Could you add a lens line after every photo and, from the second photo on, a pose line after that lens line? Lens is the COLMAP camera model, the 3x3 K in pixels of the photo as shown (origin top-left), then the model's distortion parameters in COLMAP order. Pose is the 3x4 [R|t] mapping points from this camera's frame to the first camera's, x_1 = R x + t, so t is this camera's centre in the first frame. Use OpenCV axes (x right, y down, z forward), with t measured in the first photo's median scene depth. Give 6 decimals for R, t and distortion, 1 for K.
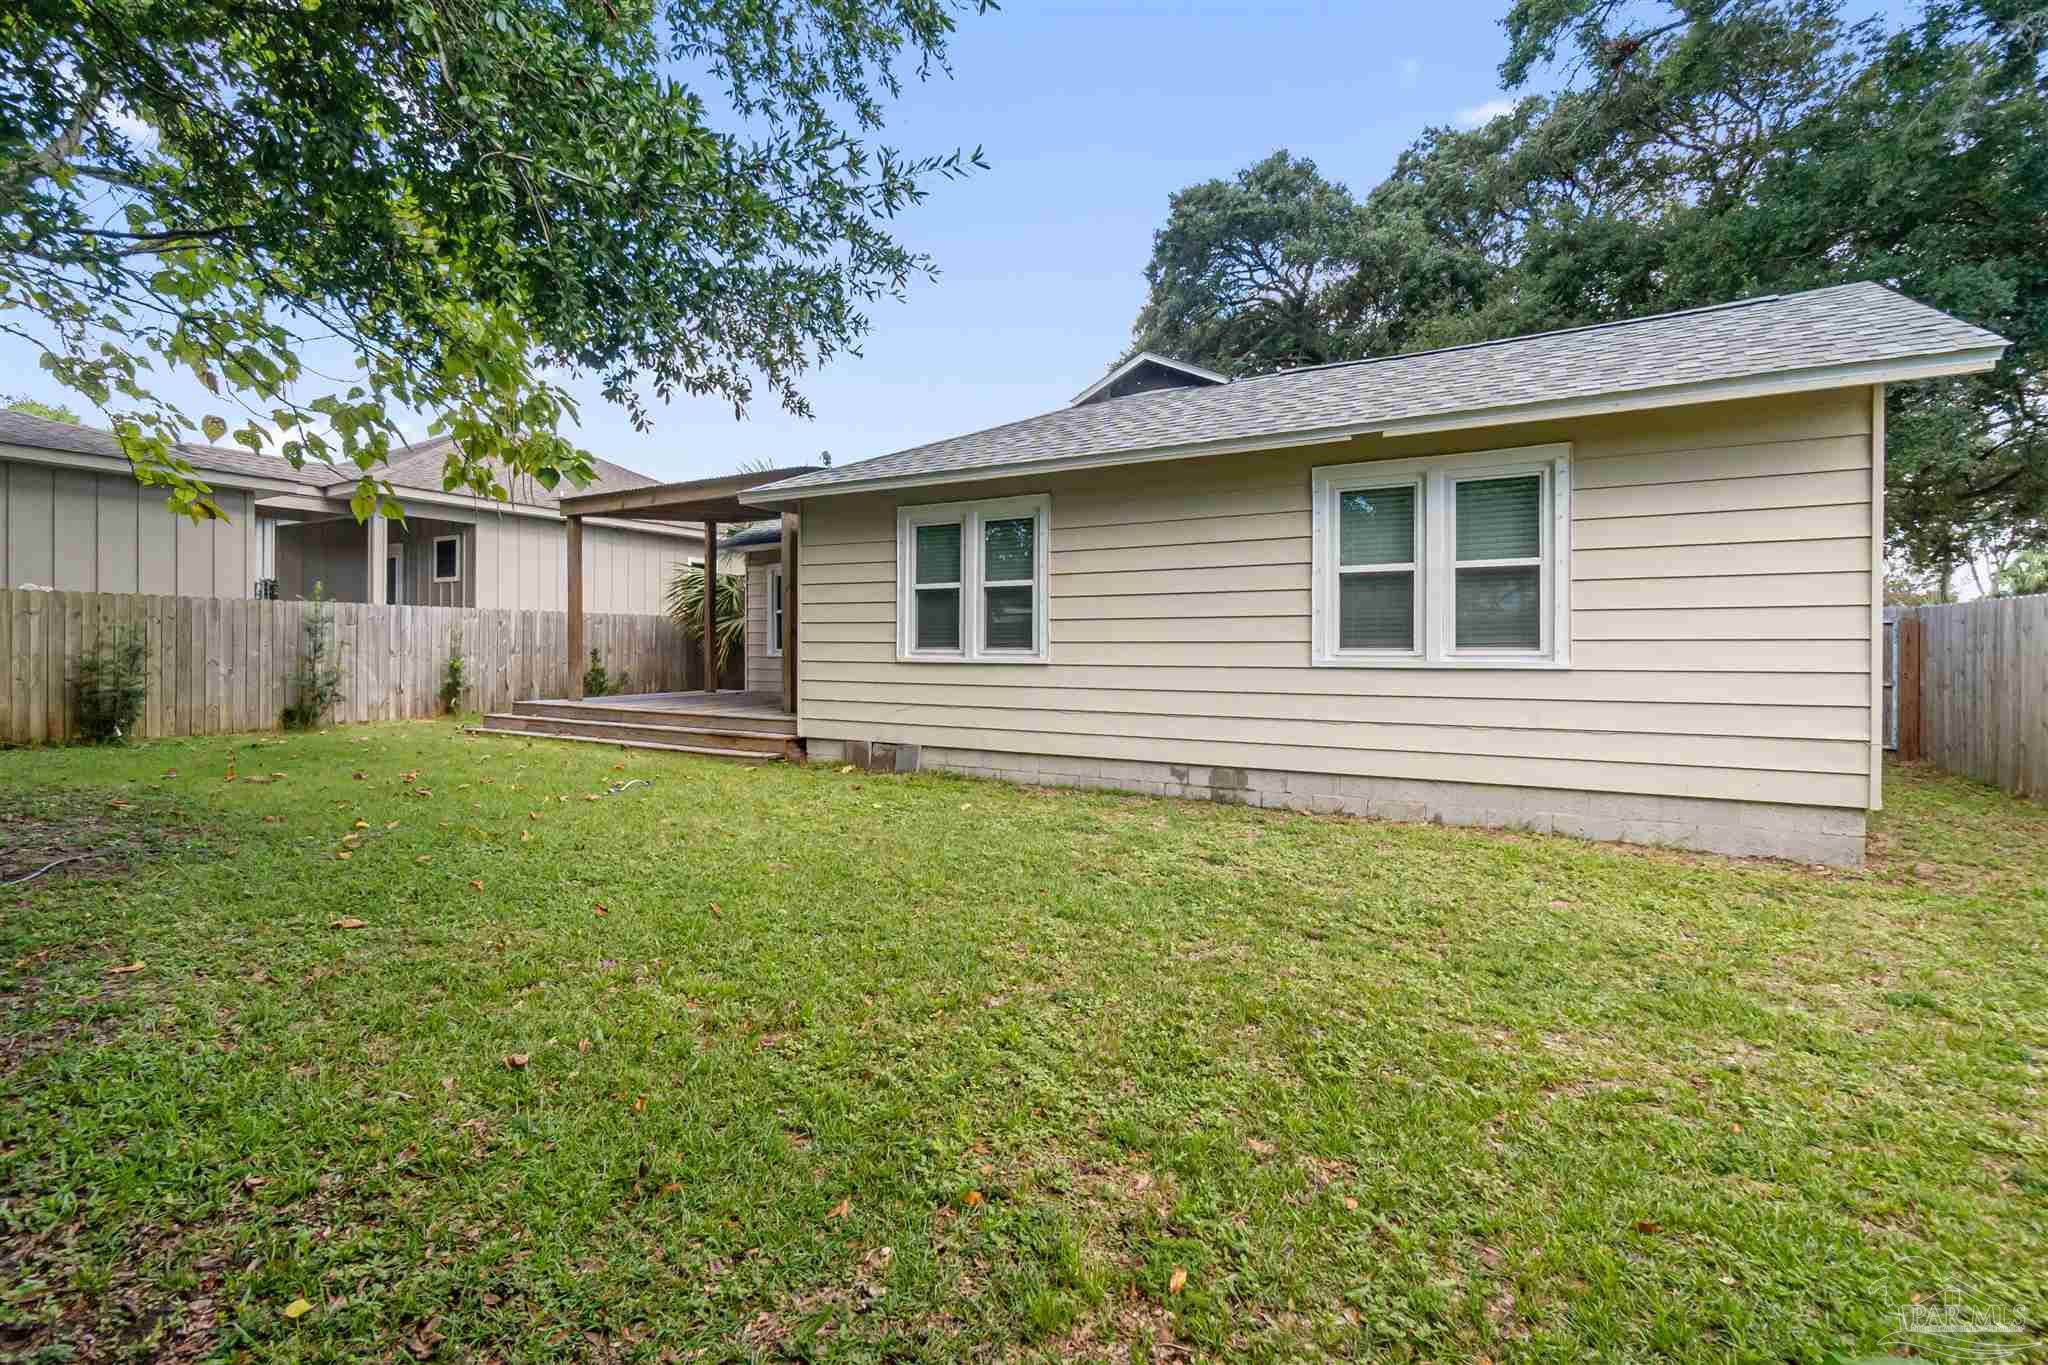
lens RADIAL K [[885.3, 0, 1110.0], [0, 885.3, 656.2], [0, 0, 1]] dist [-0.000765, 0.000864]
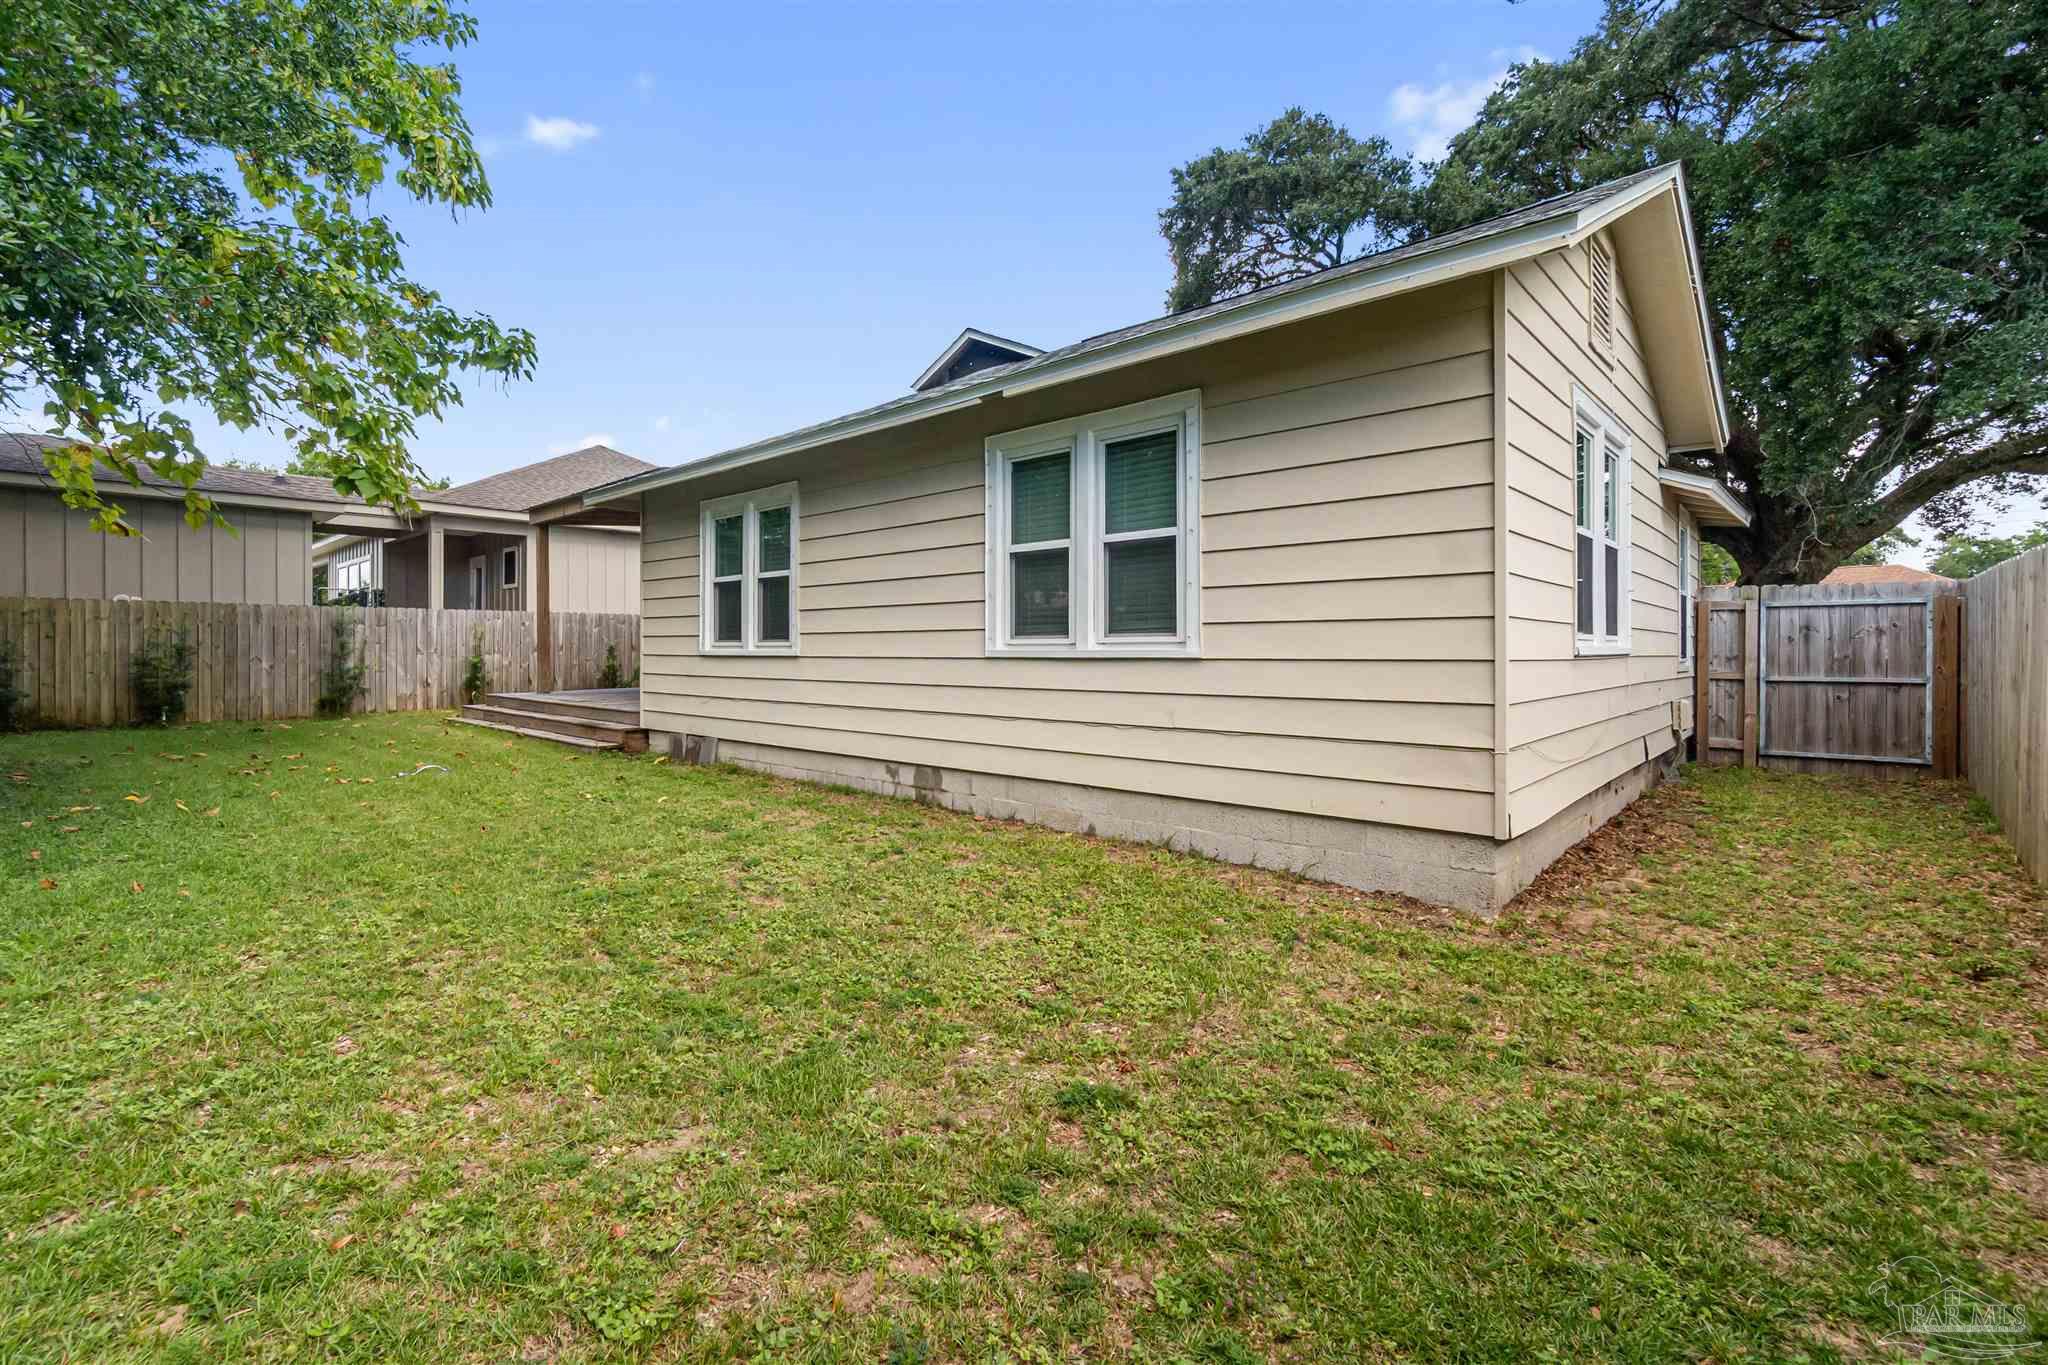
lens RADIAL K [[885.3, 0, 1104.3], [0, 885.3, 651.0], [0, 0, 1]] dist [-0.000765, 0.000864]
pose [[0.978057, -0.004621, -0.208288, 0.449024], [0.003600, 0.999980, -0.005277, 0.009148], [0.208308, 0.004411, 0.978053, 0.116053]]
